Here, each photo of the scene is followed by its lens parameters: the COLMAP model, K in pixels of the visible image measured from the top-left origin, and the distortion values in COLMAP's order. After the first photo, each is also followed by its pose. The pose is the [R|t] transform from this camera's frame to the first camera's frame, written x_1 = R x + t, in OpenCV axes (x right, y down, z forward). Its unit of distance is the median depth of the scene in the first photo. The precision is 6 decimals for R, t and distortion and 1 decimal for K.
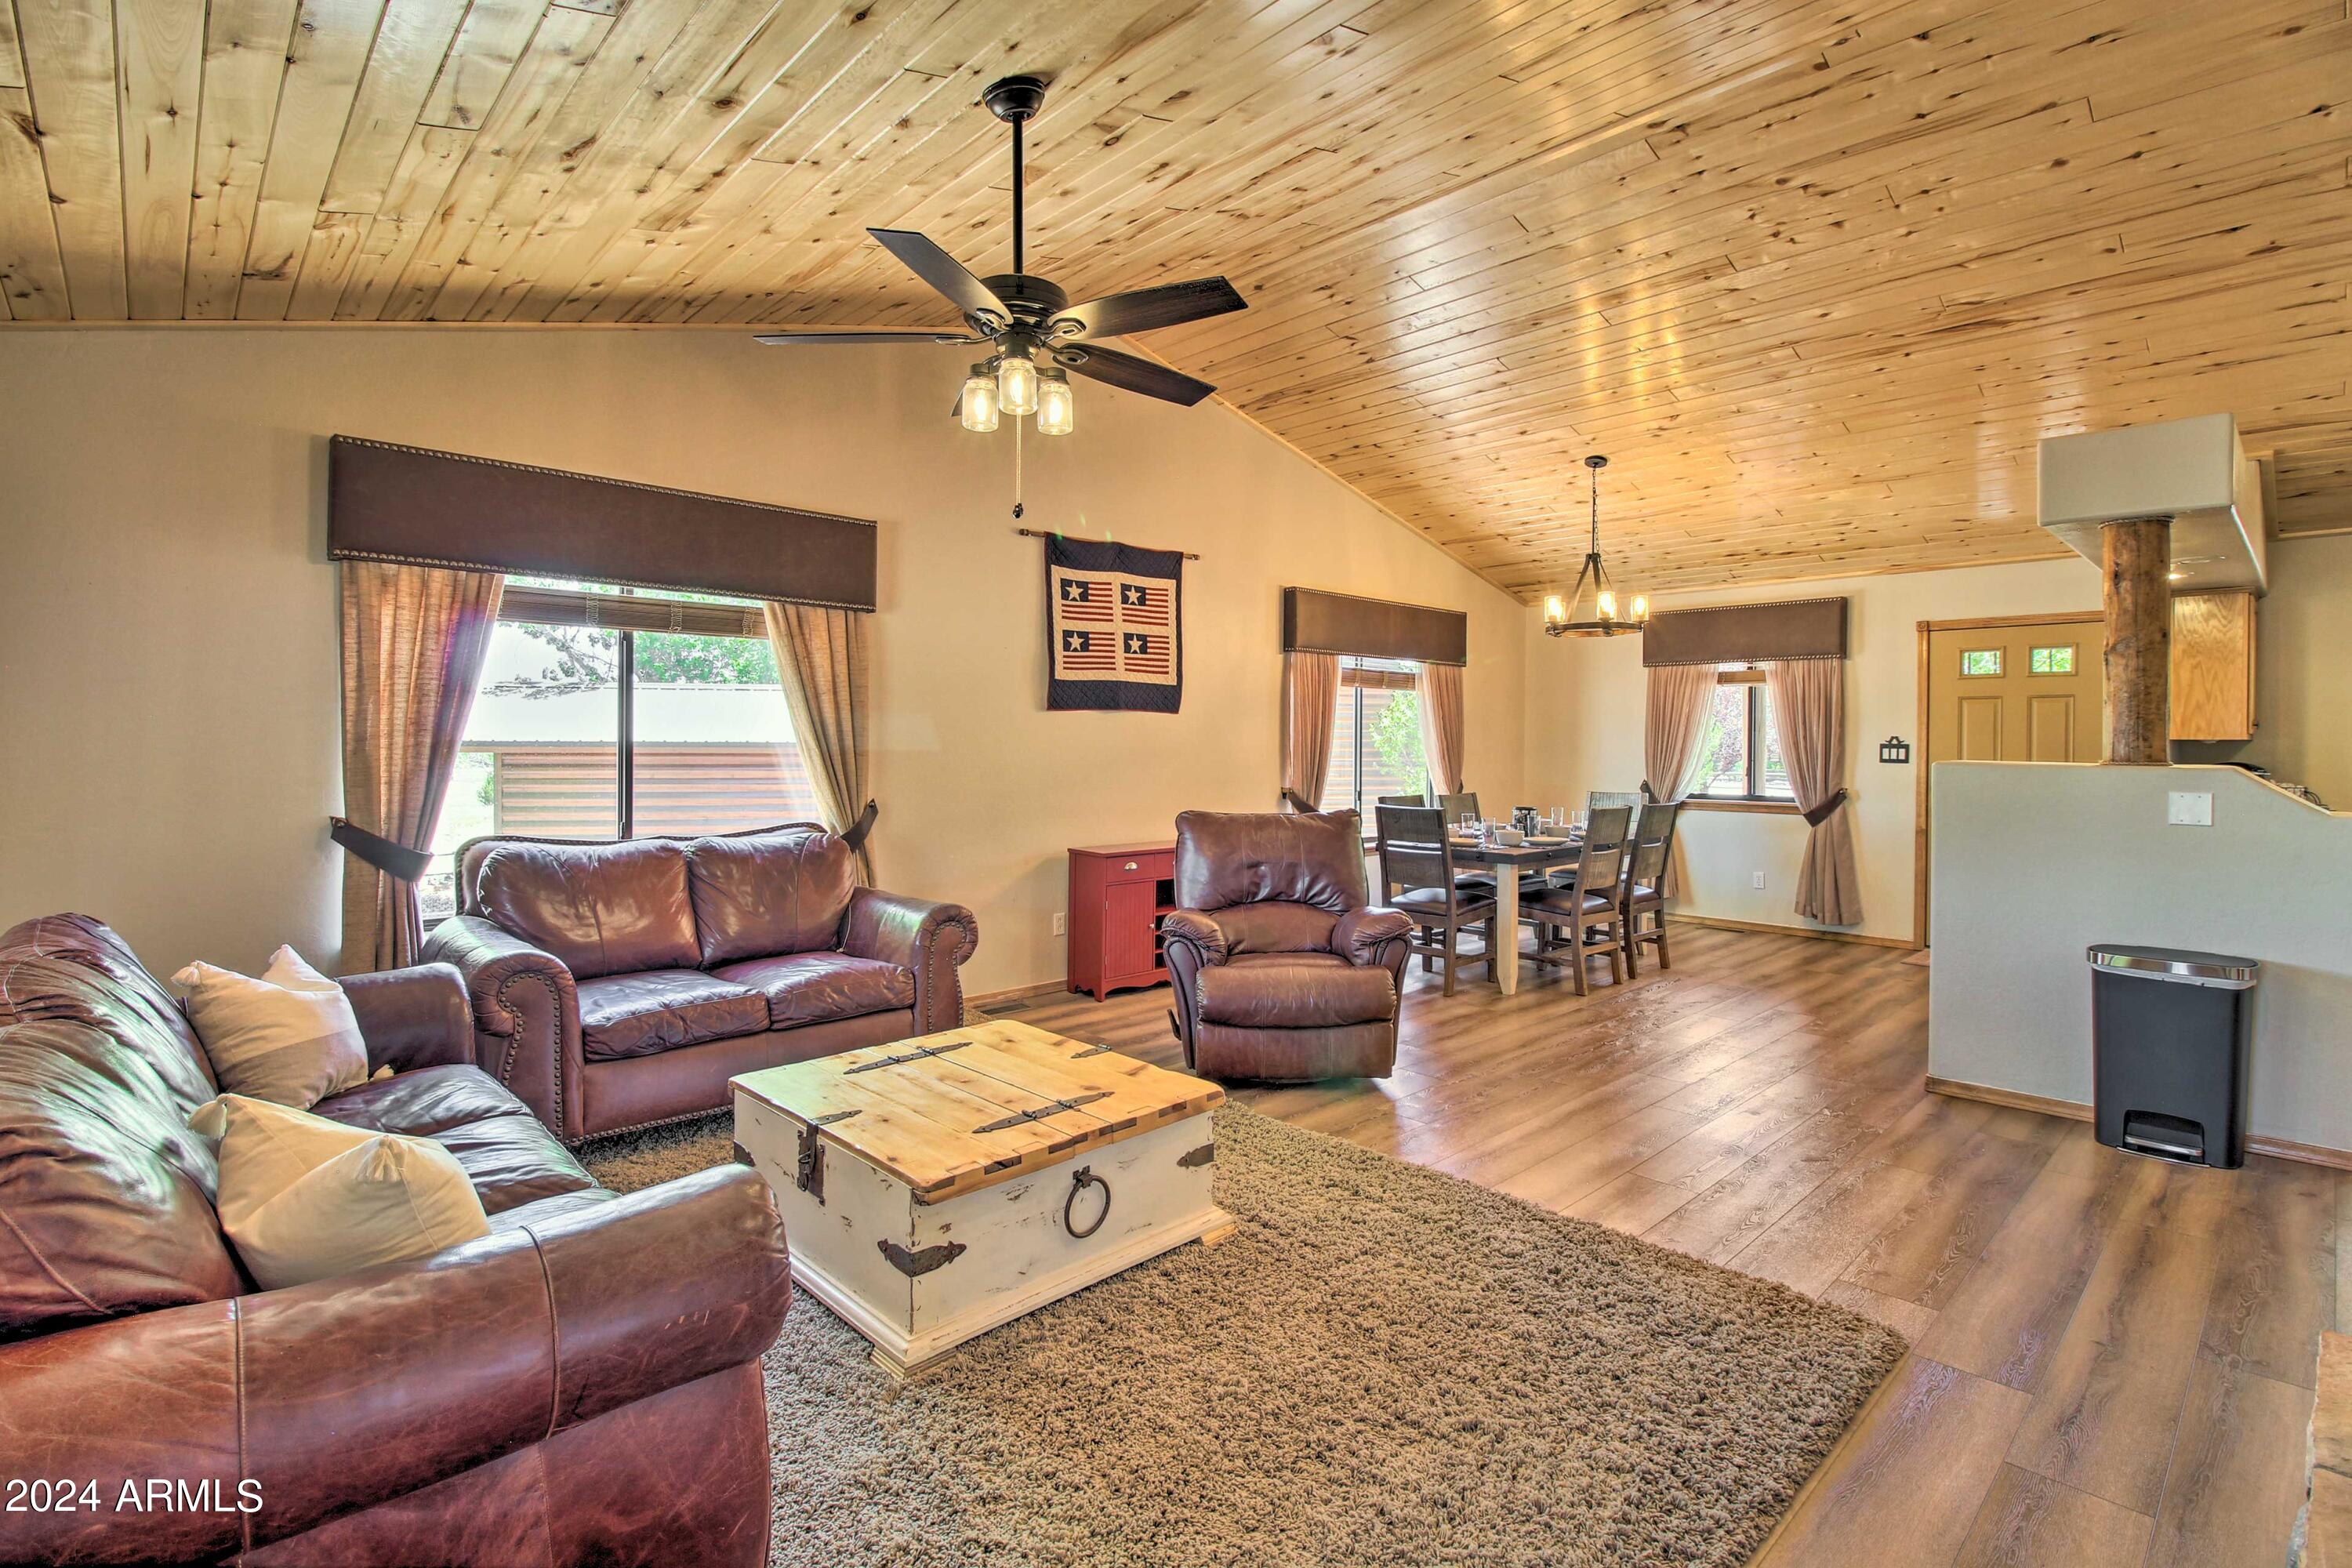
lens RADIAL K [[1096.7, 0, 1196.4], [0, 1096.7, 734.3], [0, 0, 1]] dist [0.000679, -0.013541]
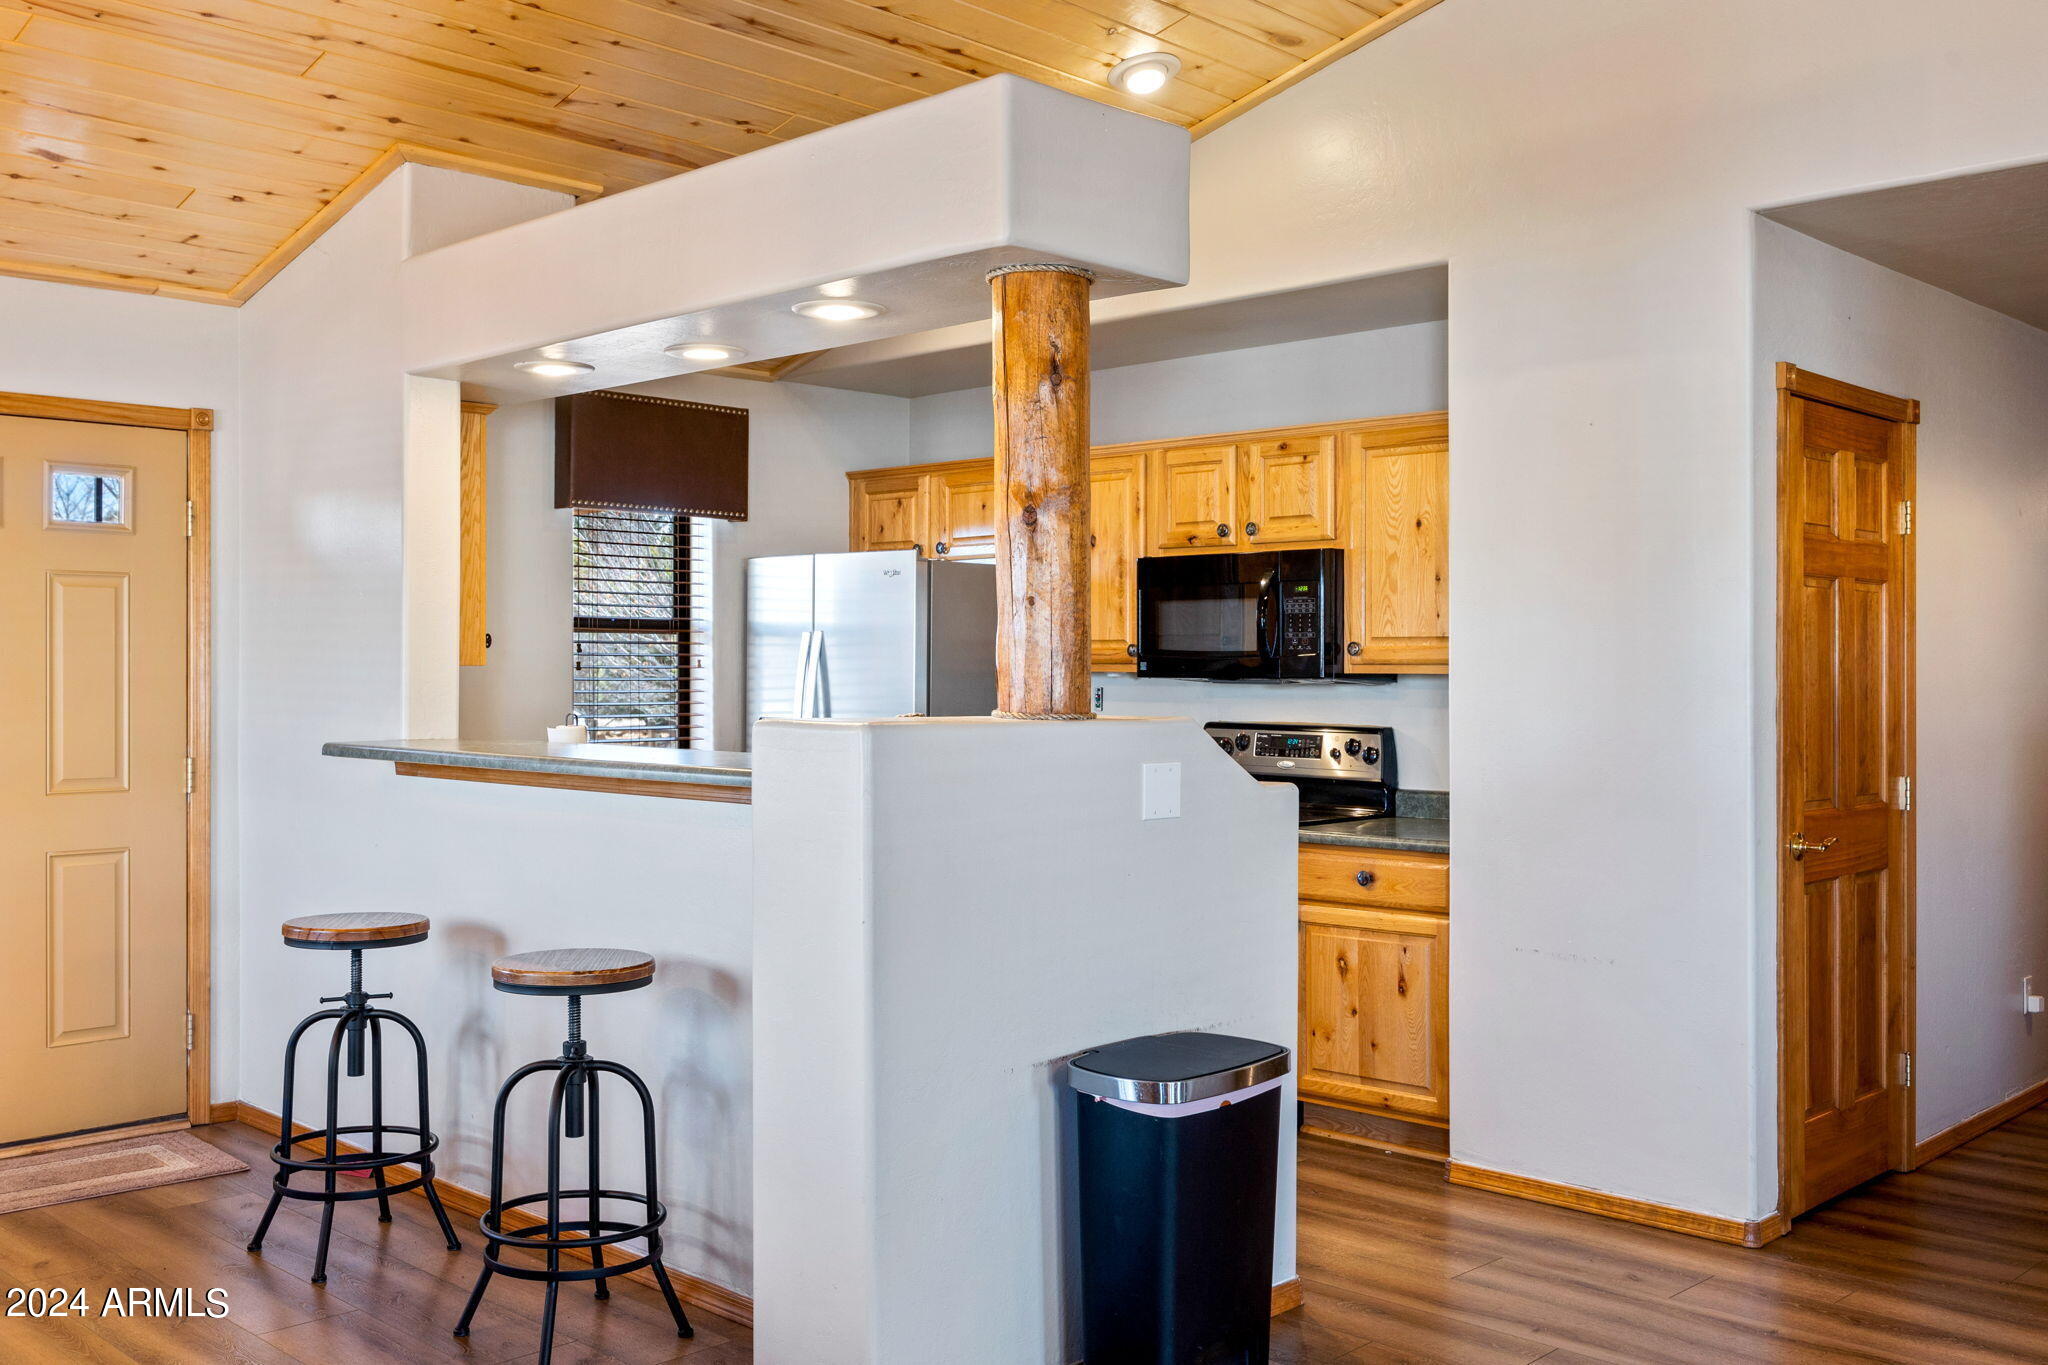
lens RADIAL K [[1883.8, 0, 1024.0], [0, 1883.8, 682.5], [0, 0, 1]] dist [-0.012806, -0.002127]
pose [[-0.031419, -0.015977, 0.999379, -0.049537], [-0.006831, 0.999852, 0.015770, -0.003018], [-0.999483, -0.006331, -0.031524, 0.576168]]
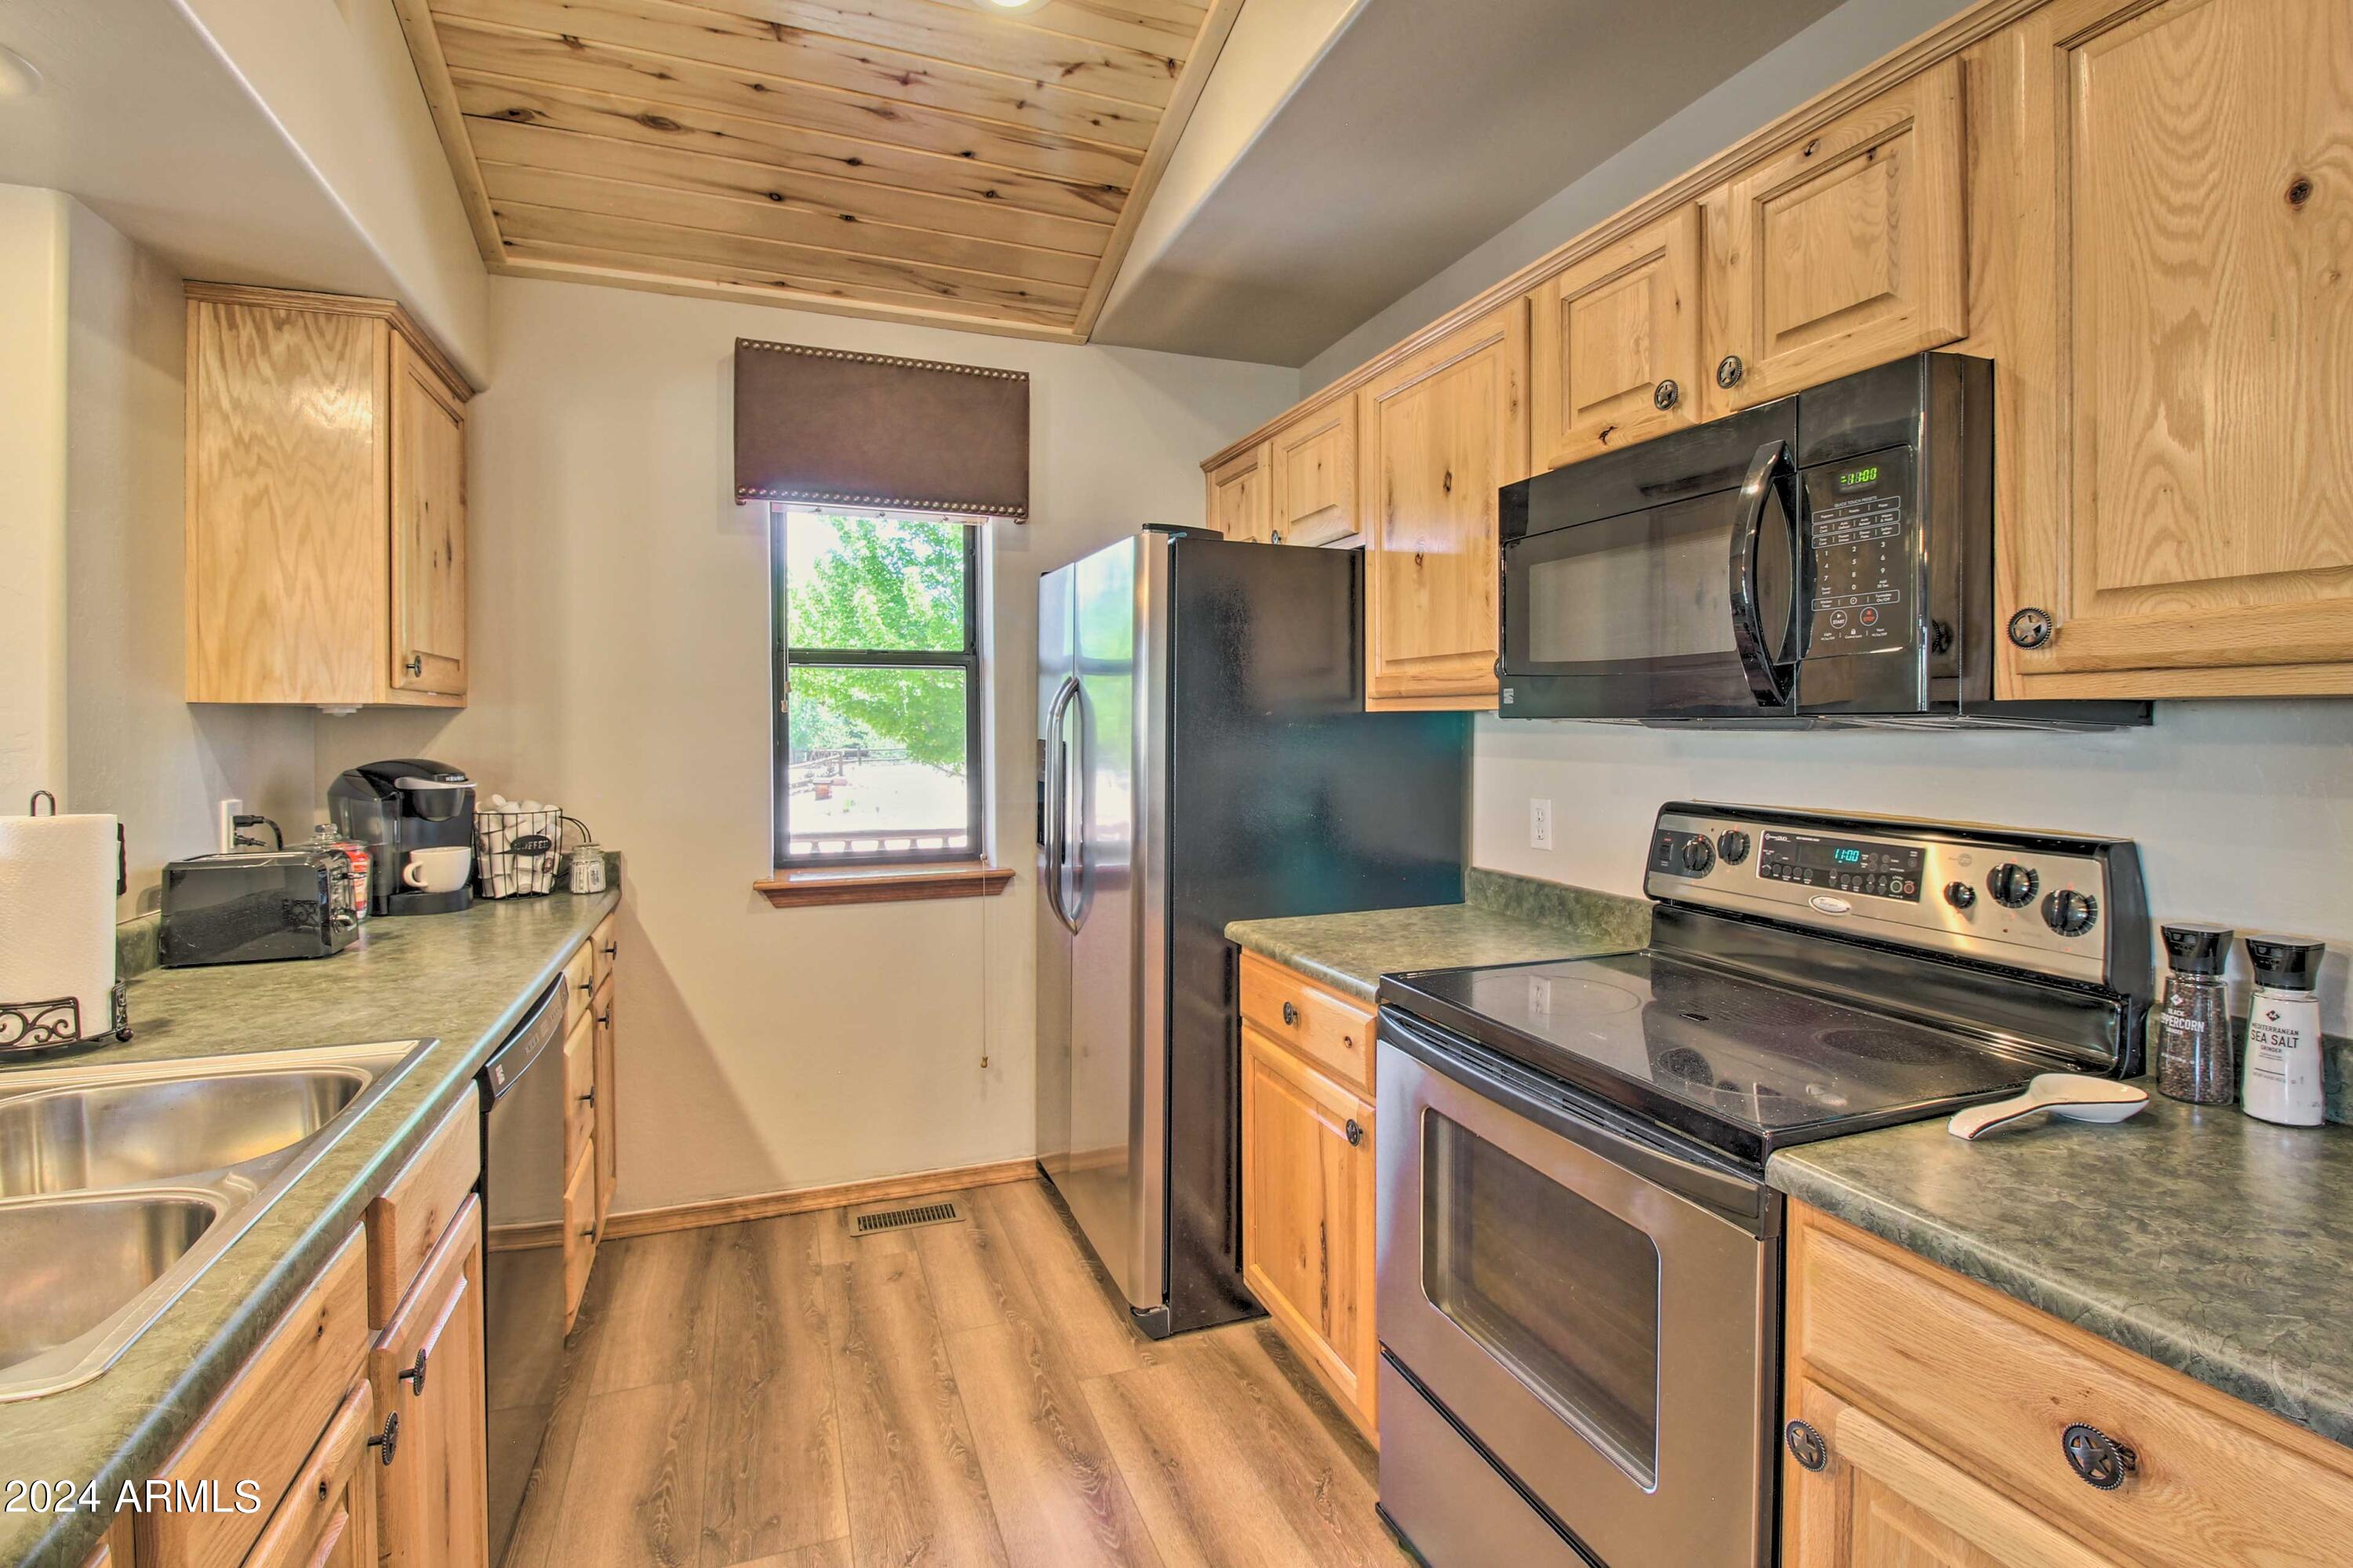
lens RADIAL K [[1097.2, 0, 1197.0], [0, 1097.2, 734.3], [0, 0, 1]] dist [0.000679, -0.013541]
pose [[0.380490, -0.016620, 0.924636, 0.564018], [-0.000520, 0.999834, 0.018186, 0.007593], [-0.924785, -0.007401, 0.380418, 0.460870]]
